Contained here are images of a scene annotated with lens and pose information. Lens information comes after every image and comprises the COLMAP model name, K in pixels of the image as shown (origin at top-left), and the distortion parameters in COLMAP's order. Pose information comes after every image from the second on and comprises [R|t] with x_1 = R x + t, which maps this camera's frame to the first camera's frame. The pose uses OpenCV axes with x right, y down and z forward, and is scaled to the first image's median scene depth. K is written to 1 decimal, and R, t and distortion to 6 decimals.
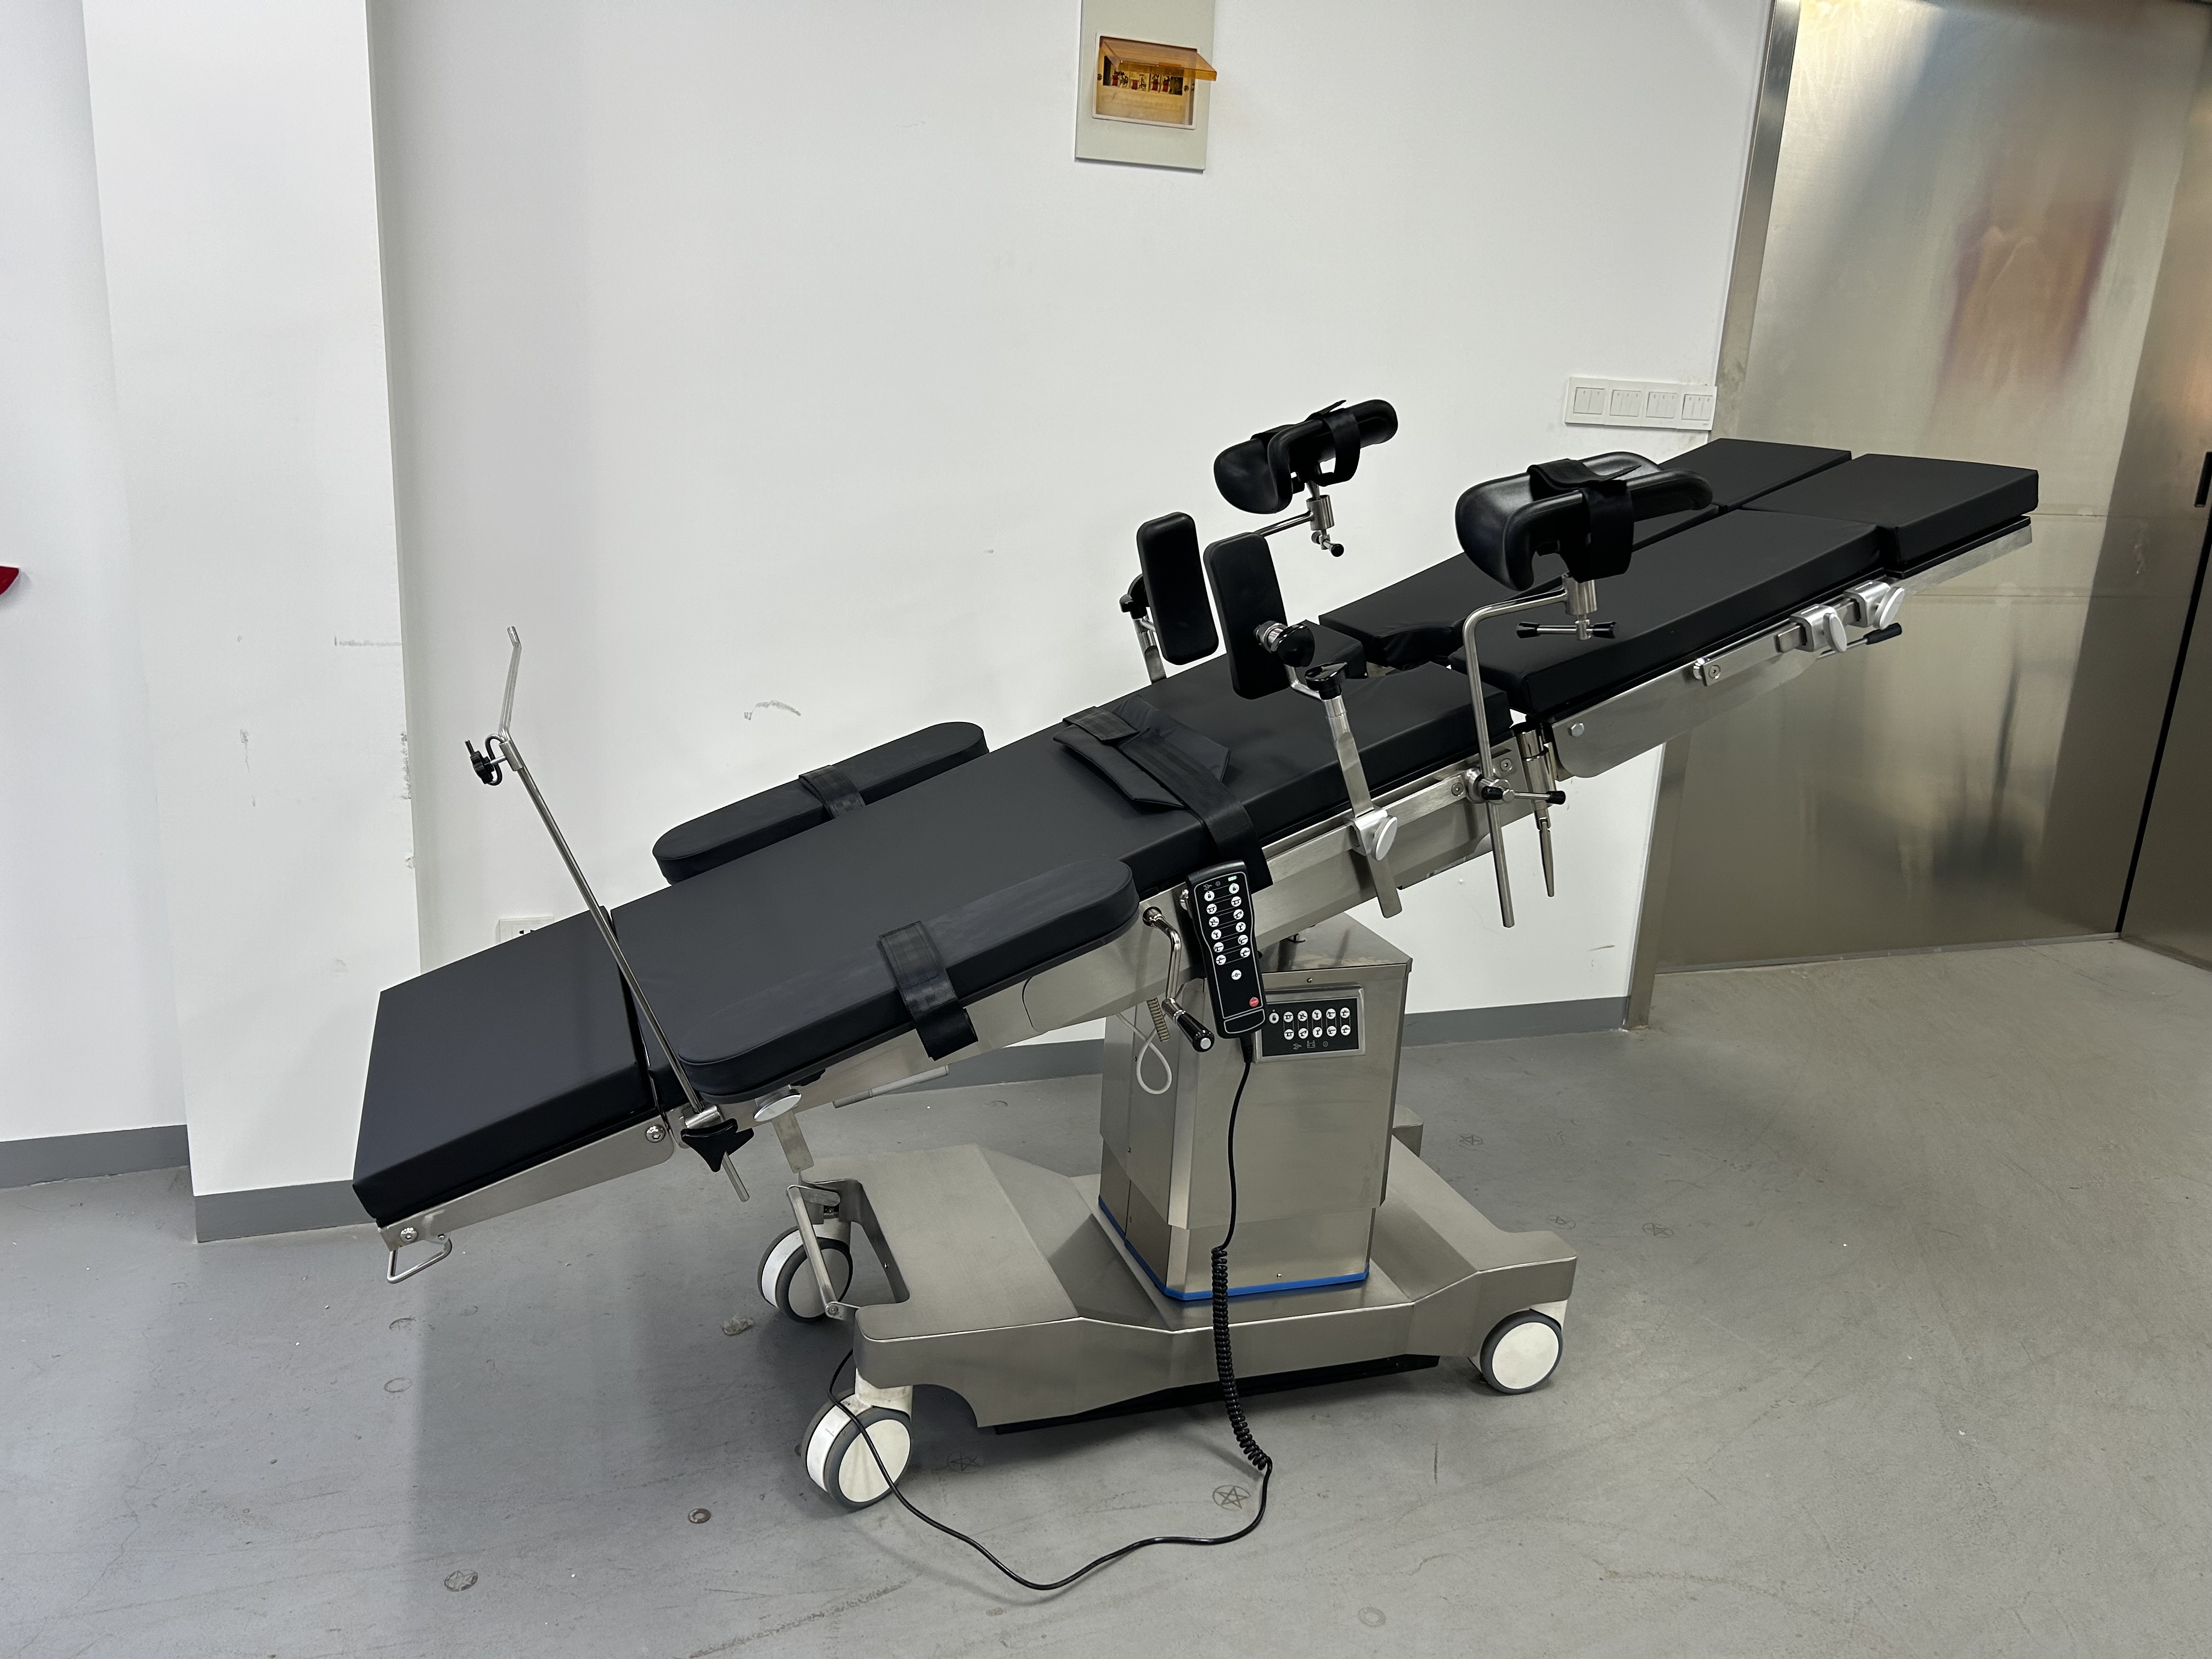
lens RADIAL K [[1657.0, 0, 1091.4], [0, 1657.0, 853.7], [0, 0, 1]] dist [0.017391, -0.006230]
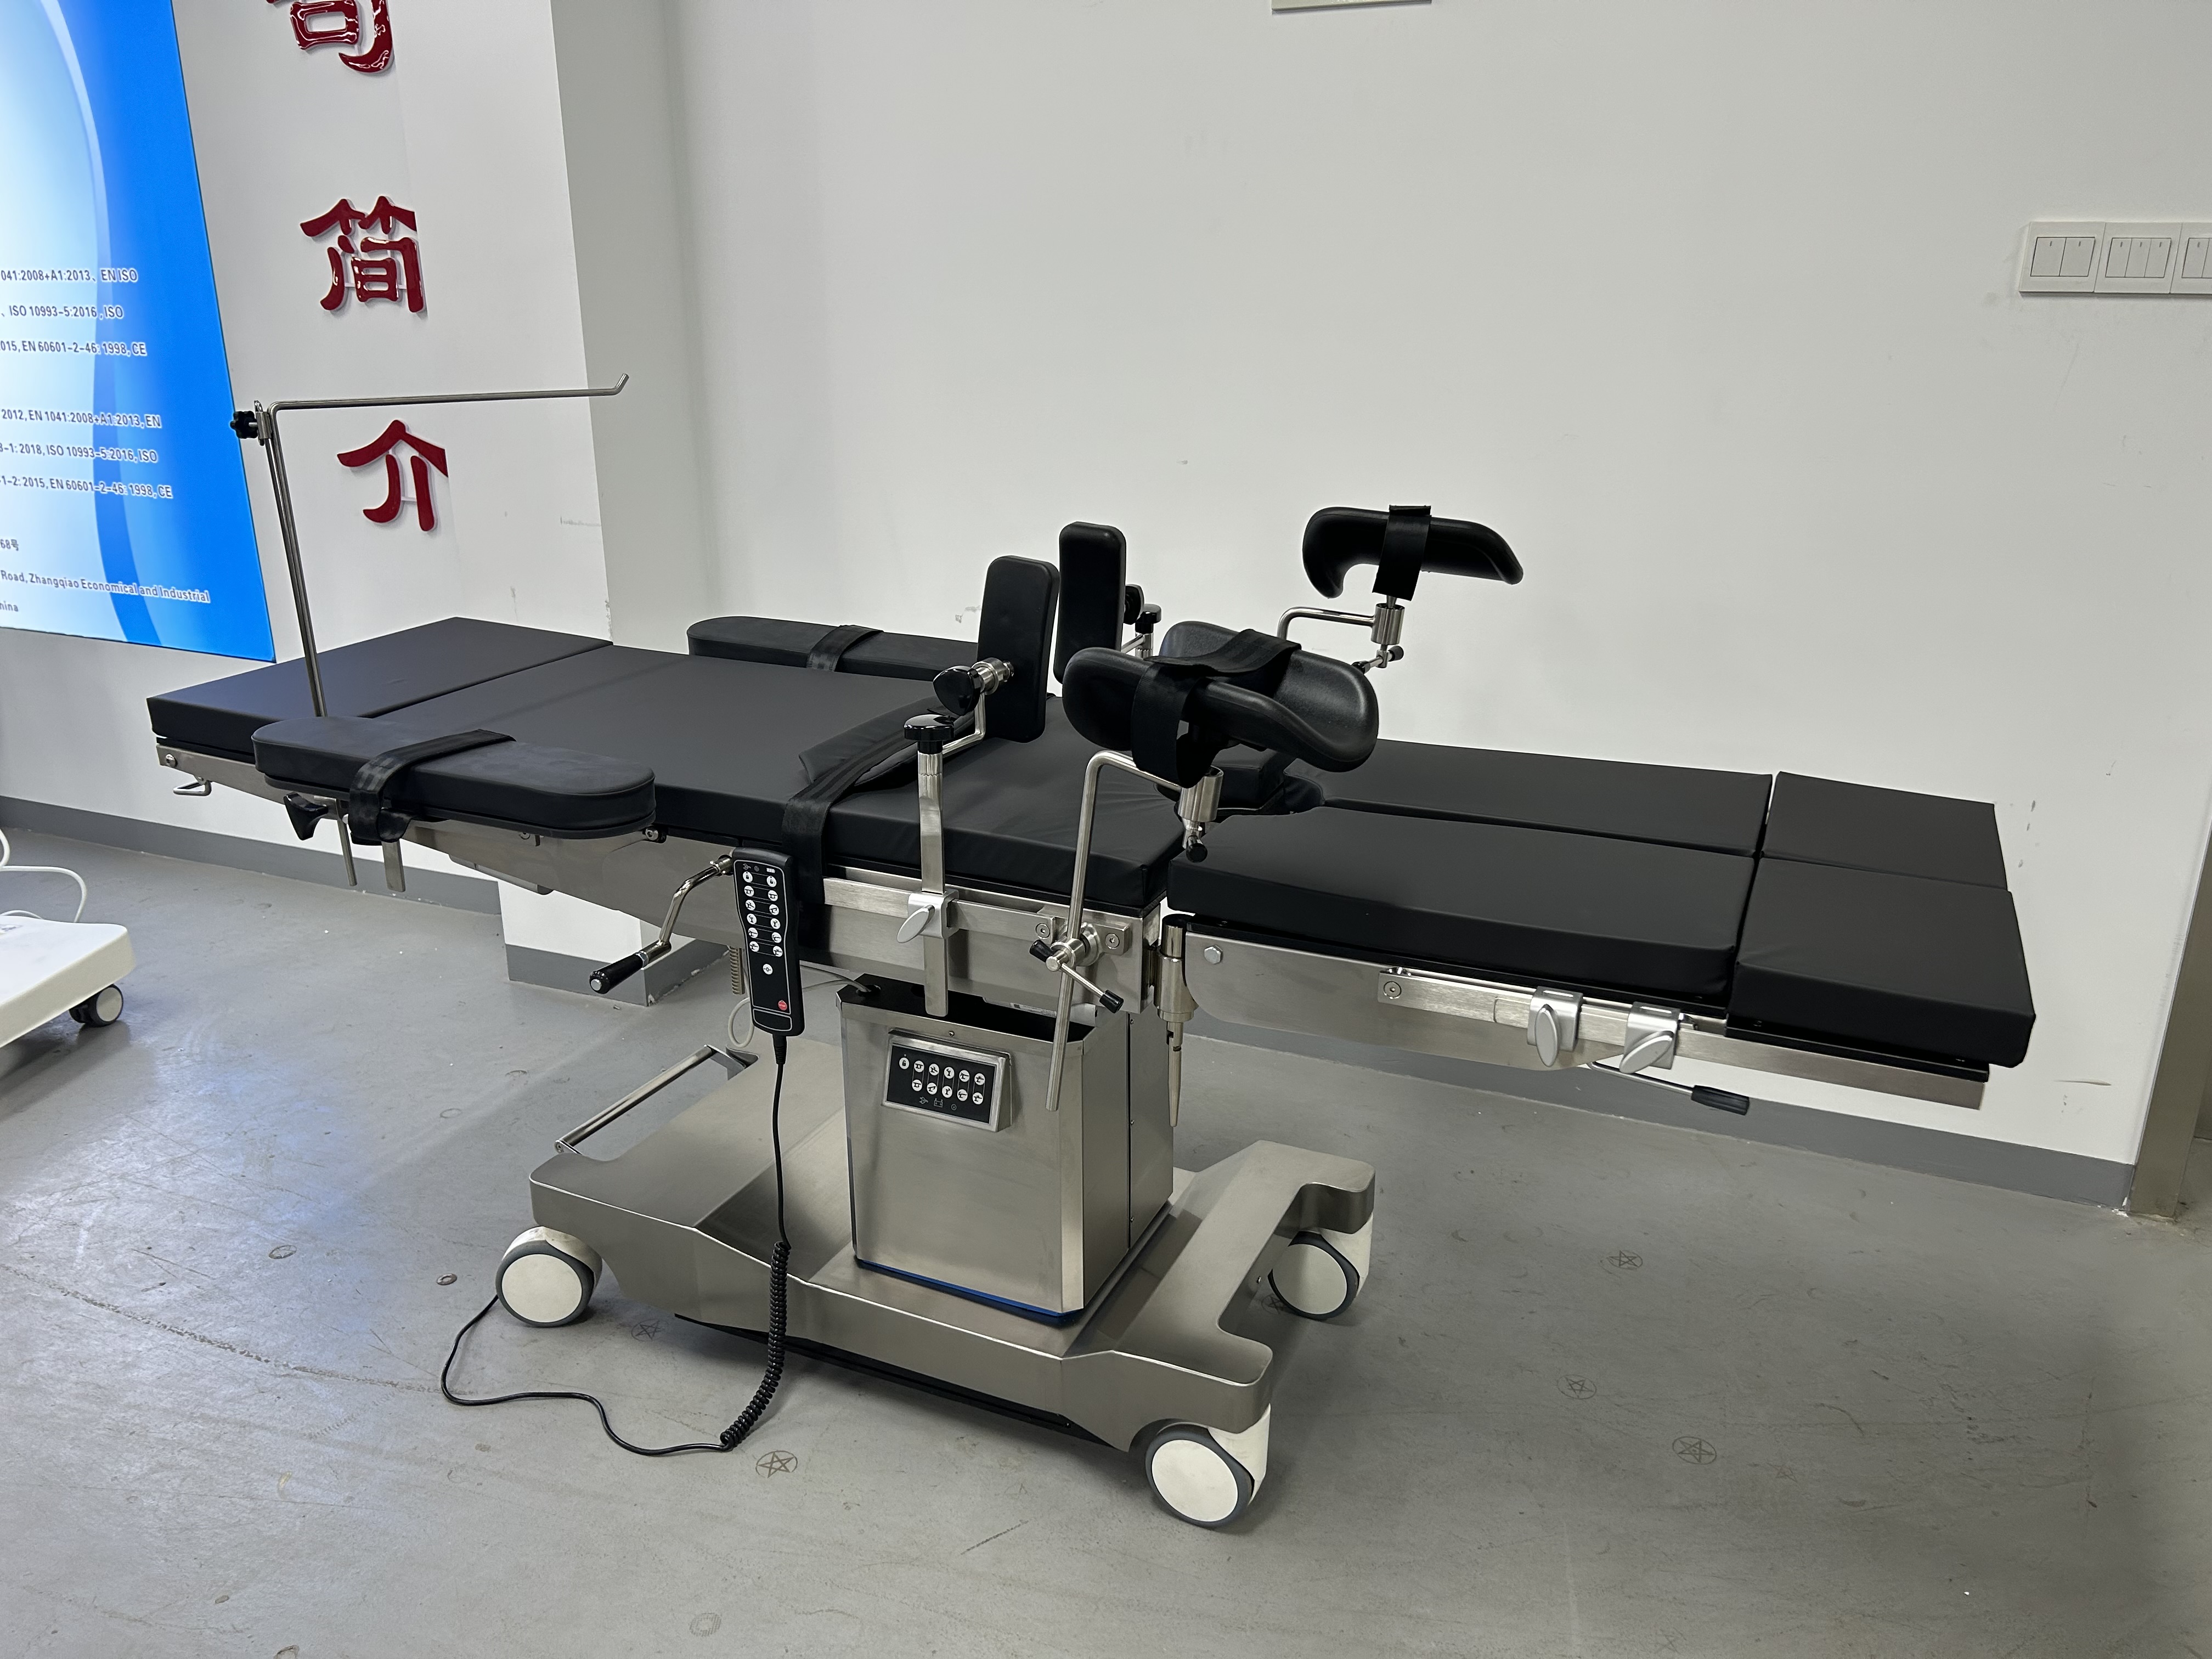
lens RADIAL K [[1662.2, 0, 1110.3], [0, 1662.2, 842.7], [0, 0, 1]] dist [0.046974, -0.042794]
pose [[0.734997, 0.174178, -0.655318, 0.684274], [-0.146494, 0.984411, 0.097342, -0.072233], [0.662057, 0.024454, 0.749055, 0.346391]]
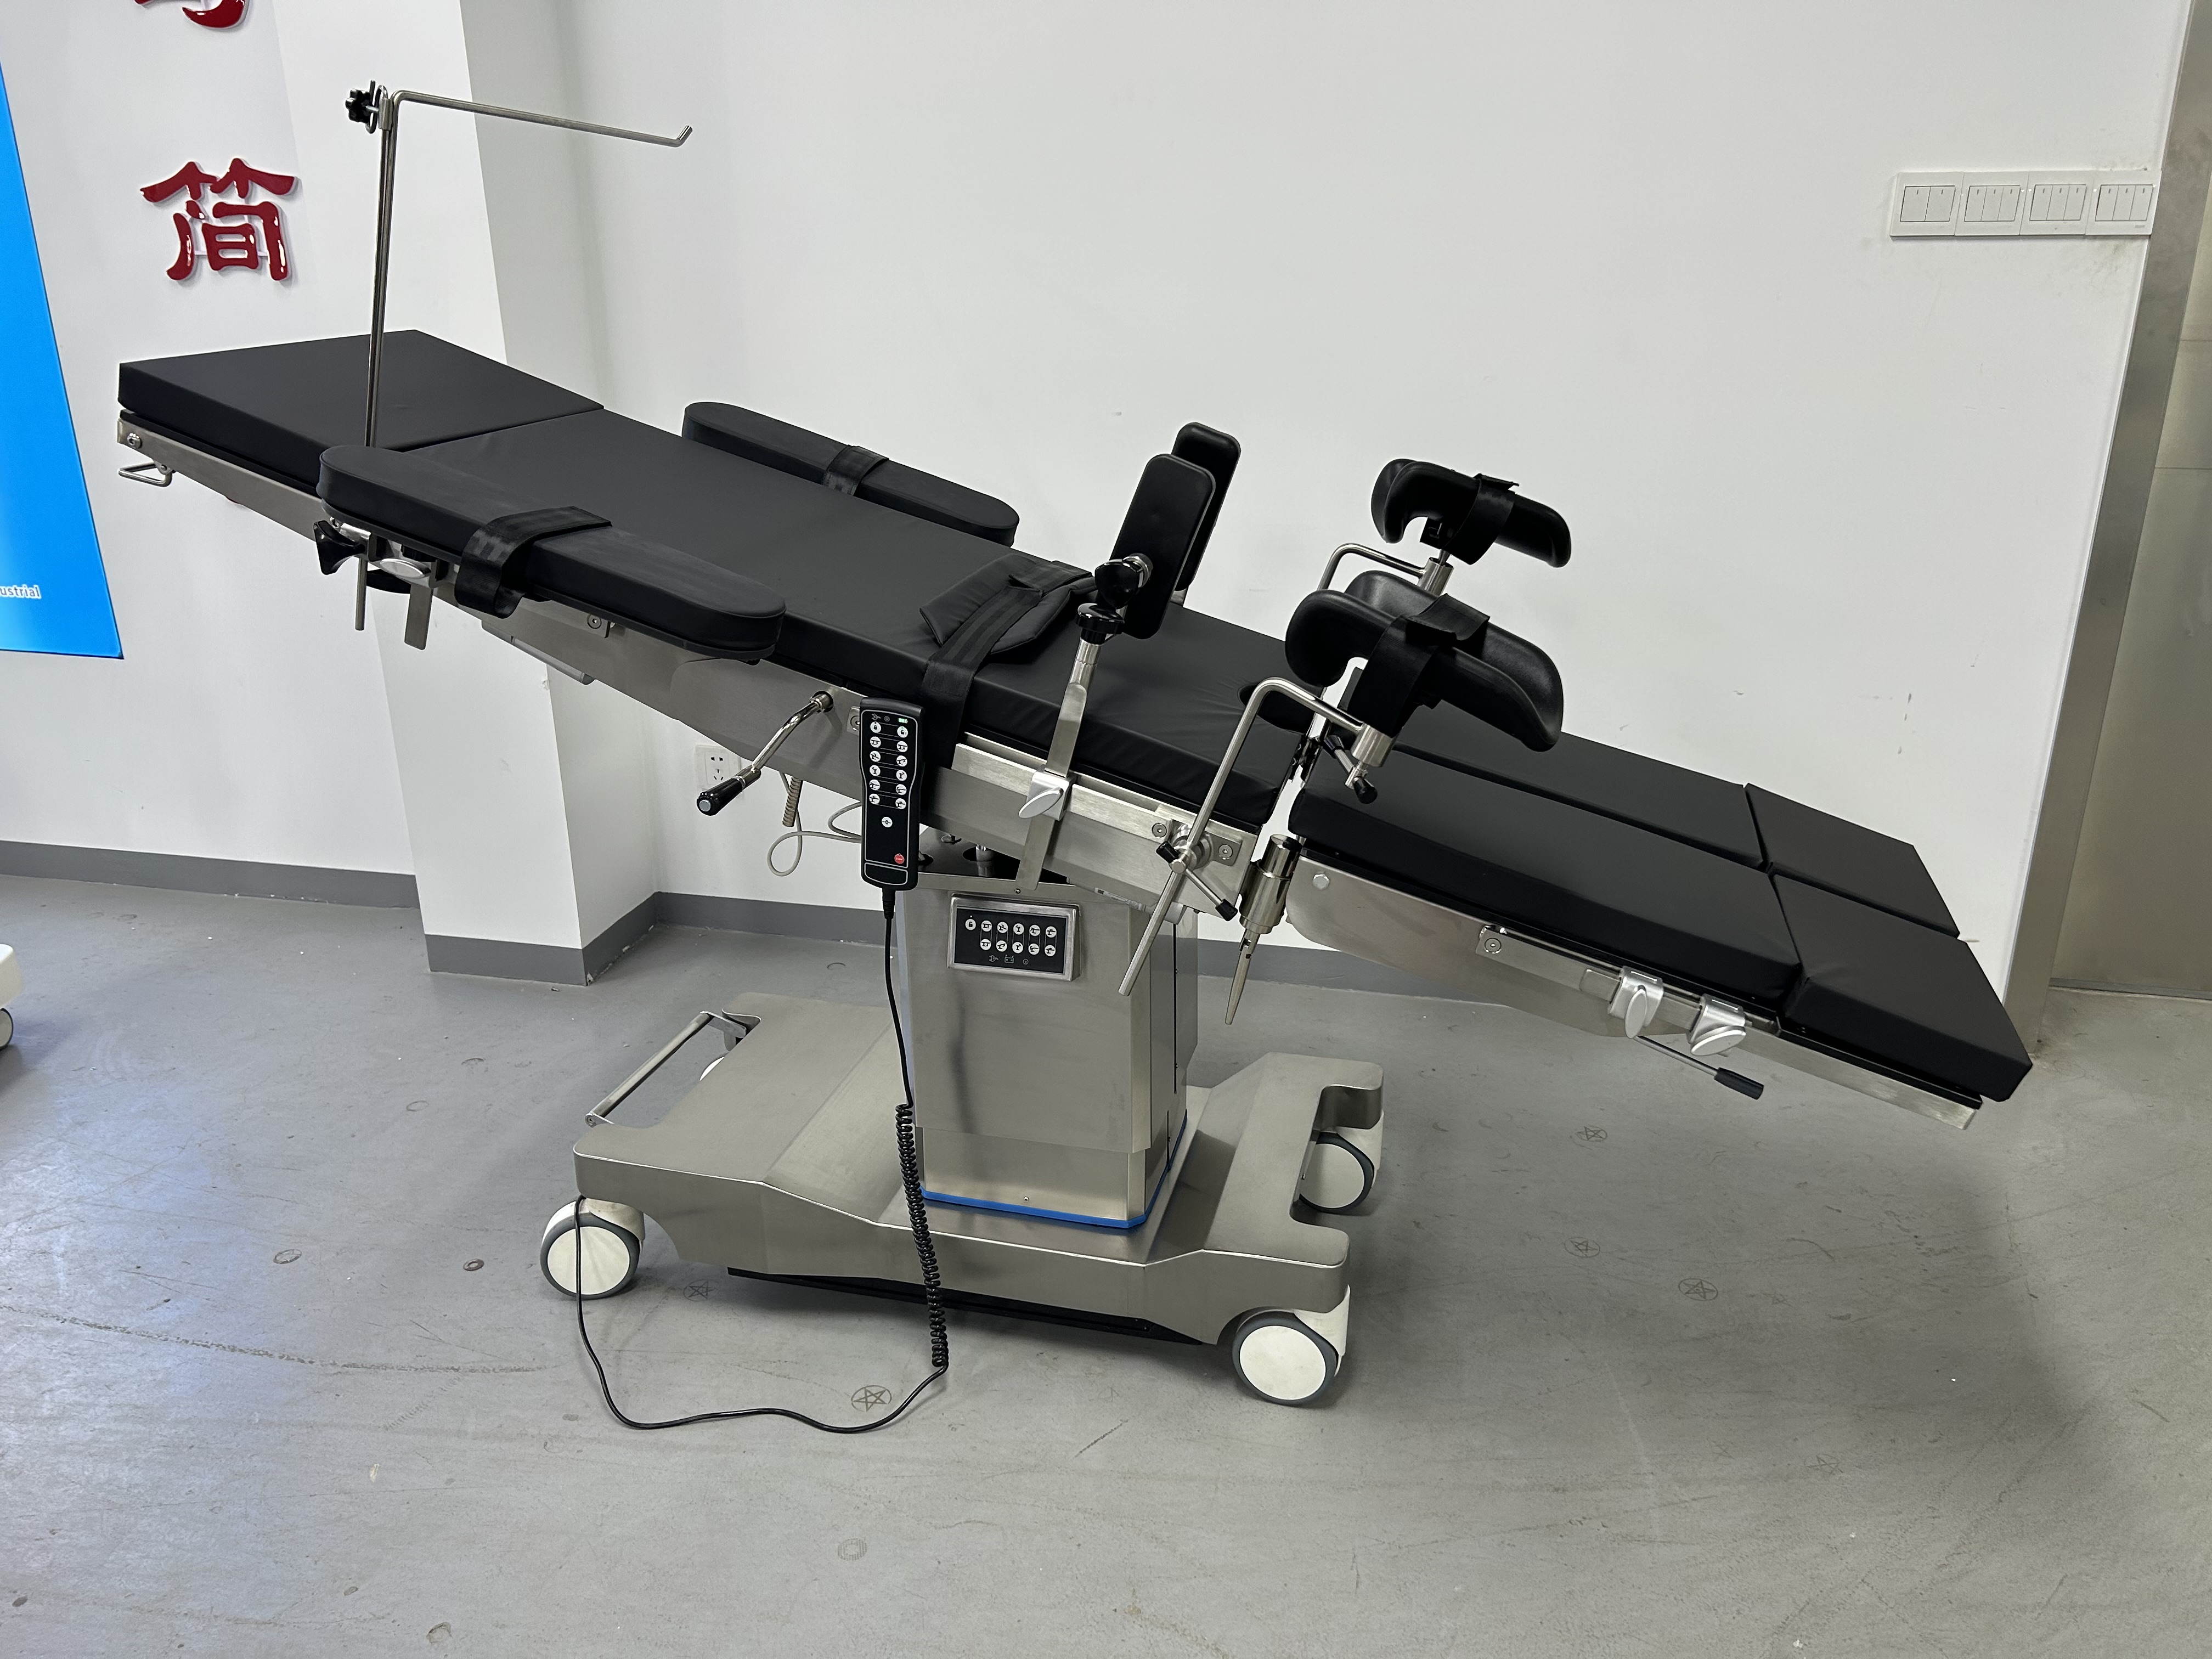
lens RADIAL K [[1664.0, 0, 1108.3], [0, 1664.0, 843.9], [0, 0, 1]] dist [0.052754, -0.056930]
pose [[0.835796, 0.135237, -0.532124, 0.590970], [-0.095455, 0.990222, 0.101730, -0.043302], [0.540678, -0.034232, 0.840533, 0.221861]]
